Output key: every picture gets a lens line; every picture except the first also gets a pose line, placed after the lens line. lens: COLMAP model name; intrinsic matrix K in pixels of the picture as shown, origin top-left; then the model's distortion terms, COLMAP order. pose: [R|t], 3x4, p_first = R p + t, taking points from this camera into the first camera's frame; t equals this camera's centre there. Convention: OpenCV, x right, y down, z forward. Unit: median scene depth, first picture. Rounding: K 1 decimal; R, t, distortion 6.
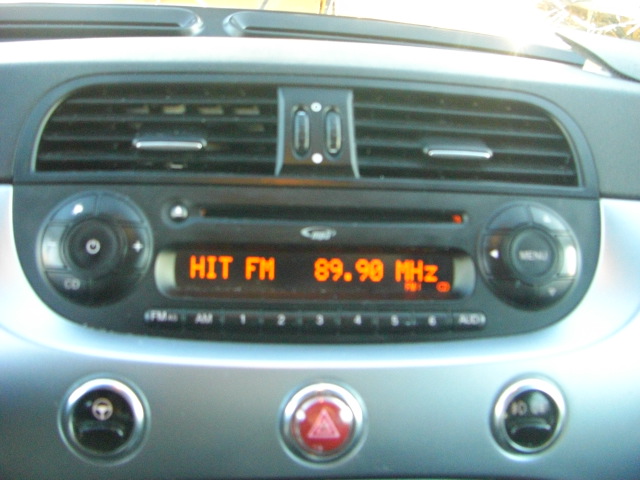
lens RADIAL K [[718.0, 0, 321.3], [0, 718.0, 232.1], [0, 0, 1]] dist [-0.147669, 0.000000]
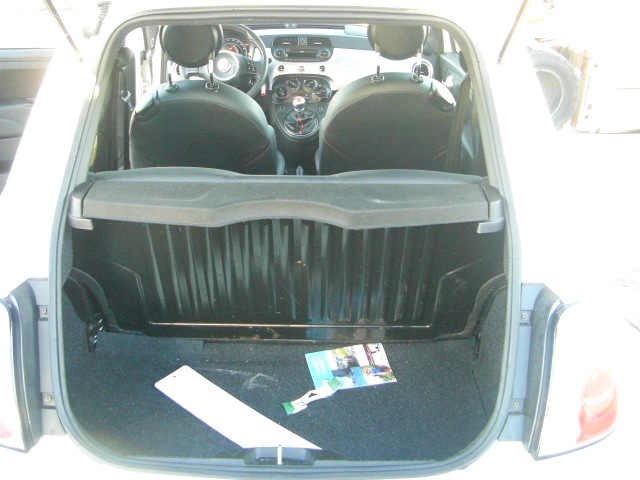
lens RADIAL K [[718.0, 0, 319.0], [0, 718.0, 238.4], [0, 0, 1]] dist [-0.147669, 0.000000]
pose [[0.994400, 0.000179, -0.105684, 1.191962], [0.009142, 0.996104, 0.087709, 1.610155], [0.105288, -0.088184, 0.990524, -8.384464]]
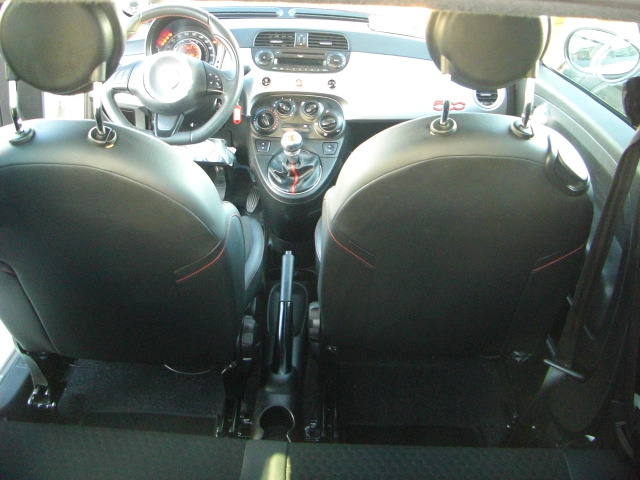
lens RADIAL K [[718.0, 0, 317.4], [0, 718.0, 231.8], [0, 0, 1]] dist [-0.147669, 0.000000]
pose [[0.993017, 0.033613, -0.113081, 0.838108], [-0.023285, 0.995538, 0.091441, 0.892656], [0.115650, -0.088170, 0.989369, -4.894646]]
